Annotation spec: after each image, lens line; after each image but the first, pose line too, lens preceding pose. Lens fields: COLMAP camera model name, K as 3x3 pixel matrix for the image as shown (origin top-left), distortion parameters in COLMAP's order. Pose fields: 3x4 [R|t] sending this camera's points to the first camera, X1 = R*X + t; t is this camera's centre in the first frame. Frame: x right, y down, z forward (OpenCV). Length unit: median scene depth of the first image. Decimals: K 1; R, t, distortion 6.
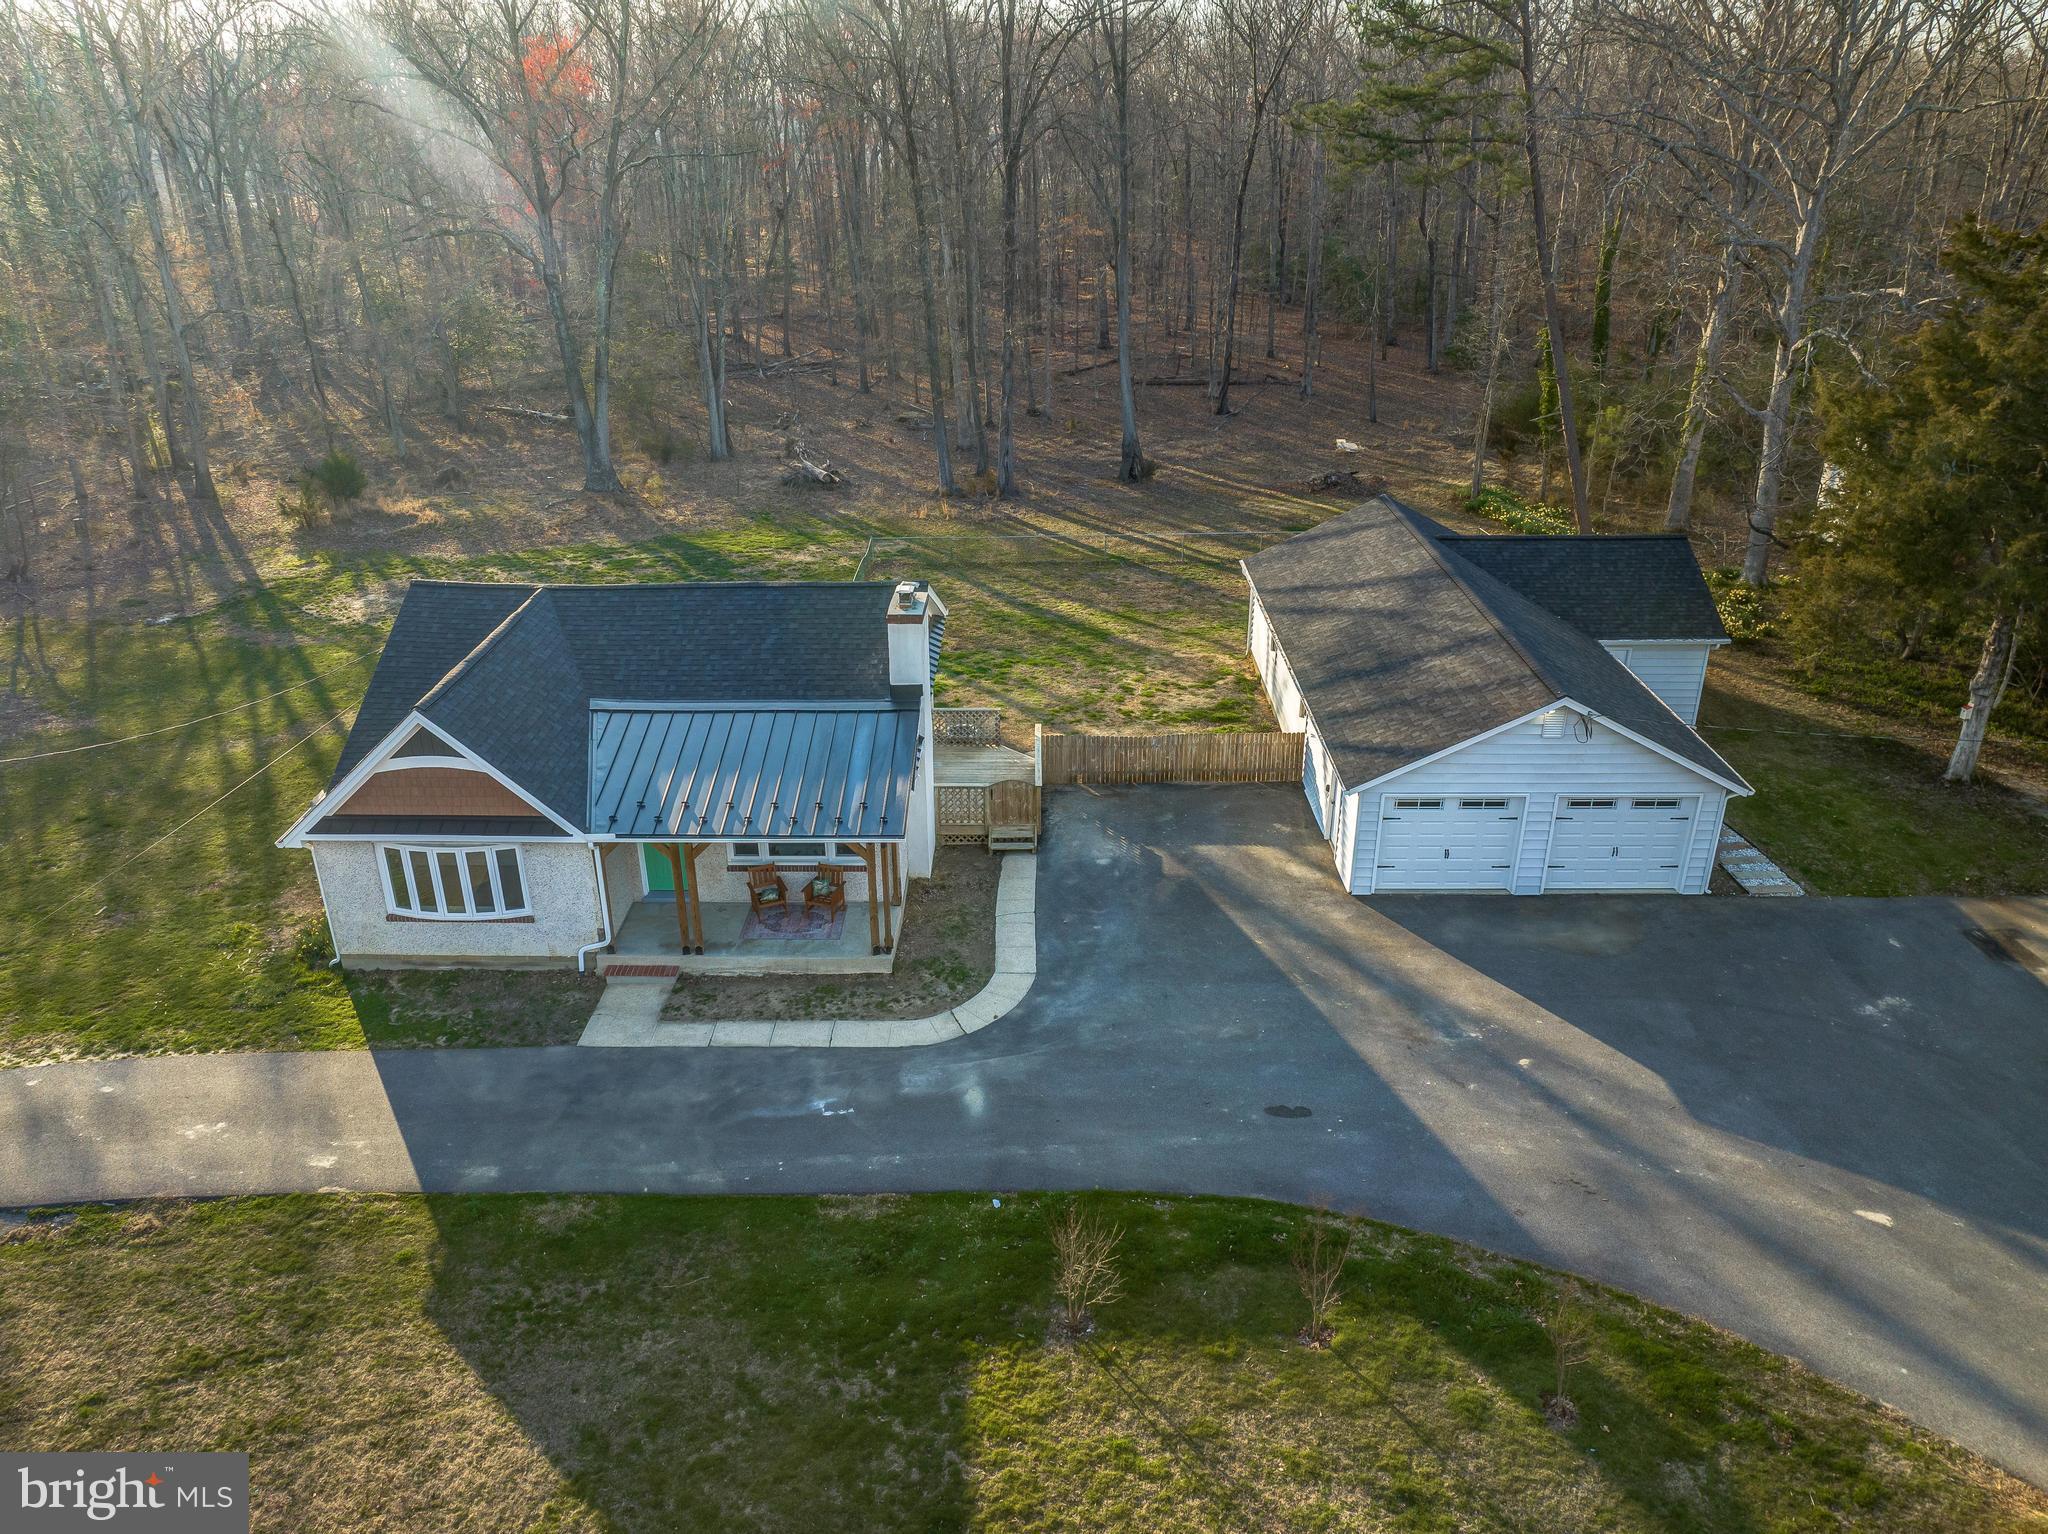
lens RADIAL K [[1441.4, 0, 1031.8], [0, 1441.4, 772.4], [0, 0, 1]] dist [-0.042722, 0.014132]
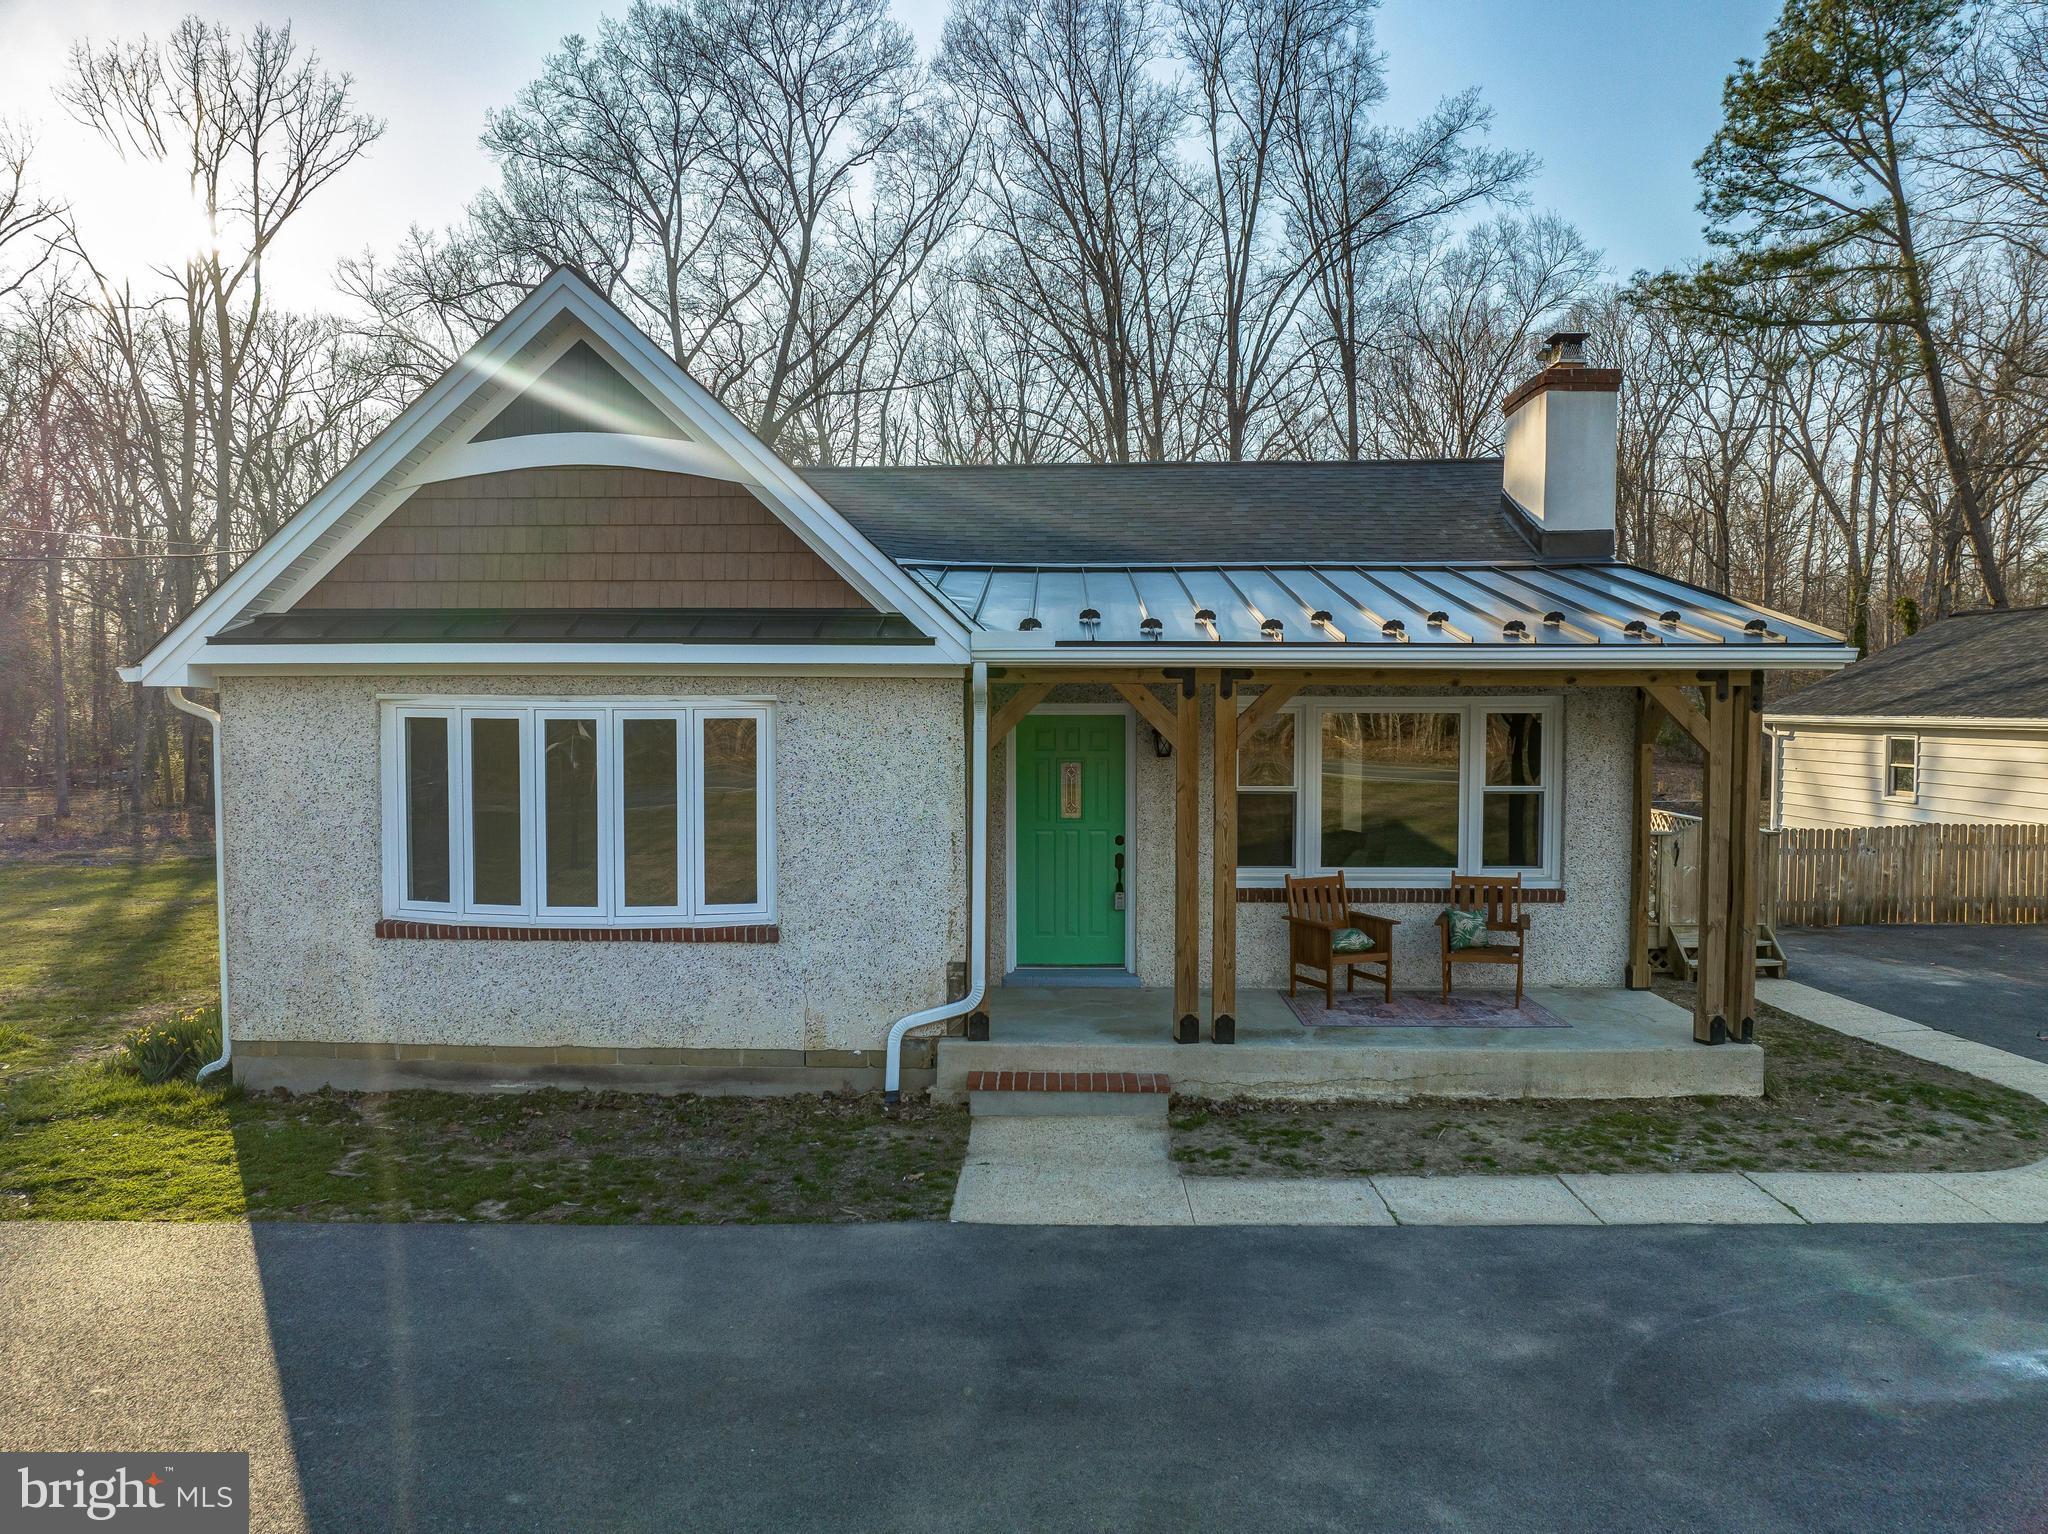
lens RADIAL K [[1441.4, 0, 1033.5], [0, 1441.4, 768.0], [0, 0, 1]] dist [-0.042722, 0.014132]
pose [[0.999879, 0.003371, -0.015194, -0.281897], [-0.008866, 0.925742, -0.378051, 0.205306], [0.012791, 0.378140, 0.925660, 0.657759]]
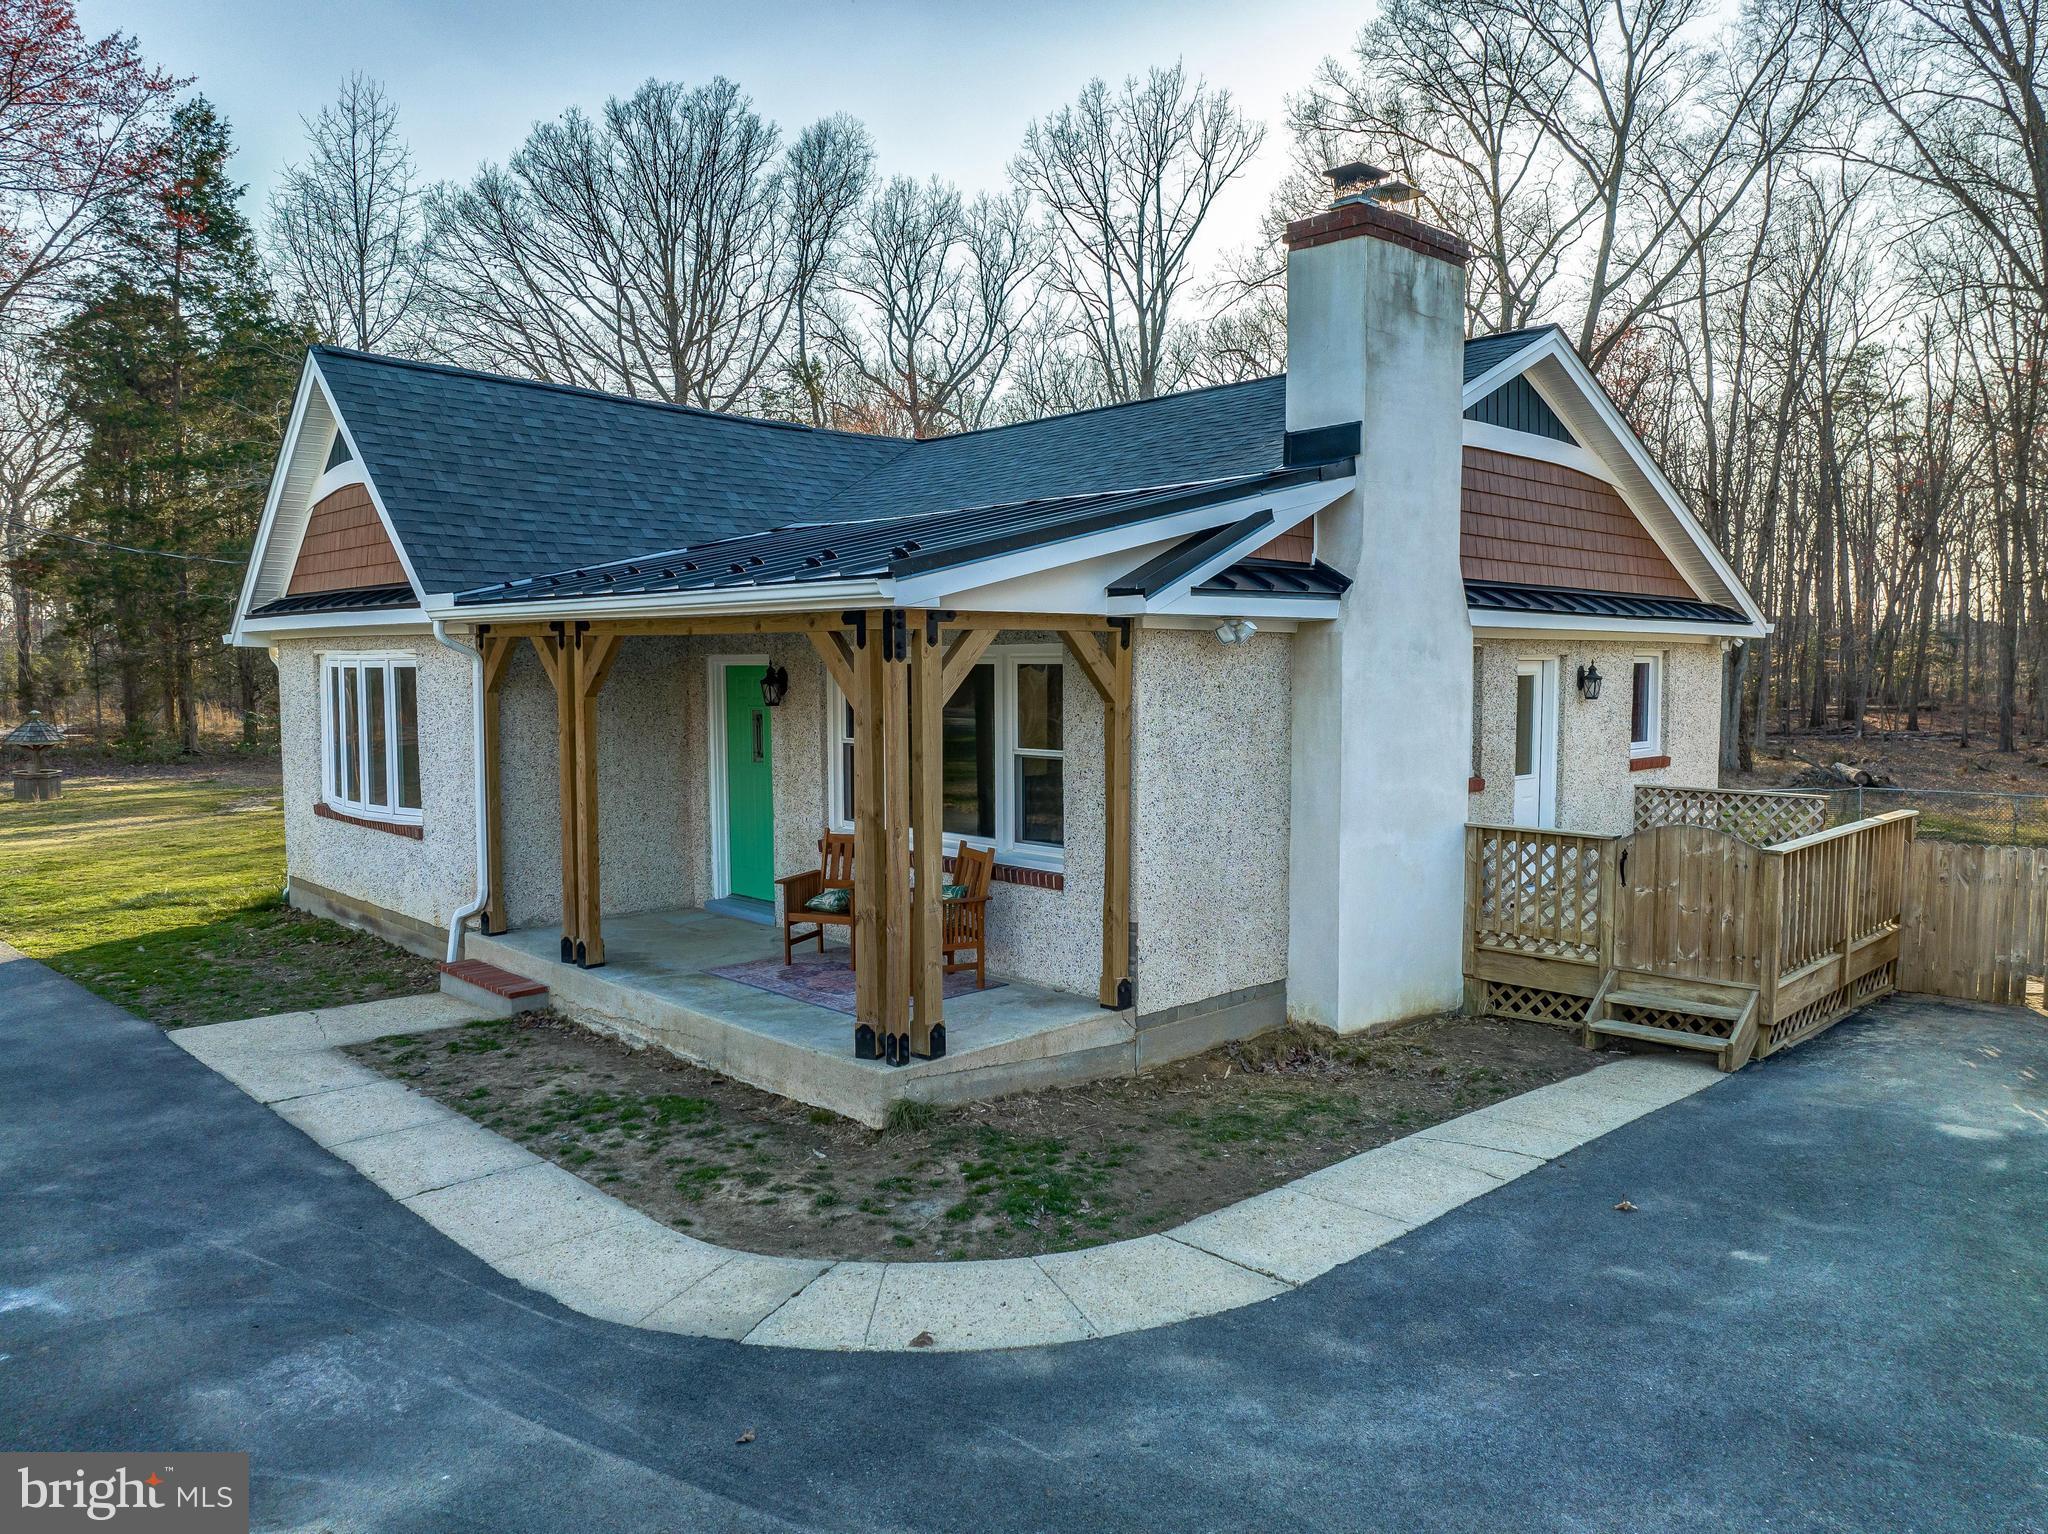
lens RADIAL K [[1441.4, 0, 1025.8], [0, 1441.4, 761.2], [0, 0, 1]] dist [-0.042722, 0.014132]
pose [[0.701556, 0.052351, -0.710688, 0.131799], [-0.299511, 0.926595, -0.227407, 0.131108], [0.646616, 0.372398, 0.665739, 0.819750]]
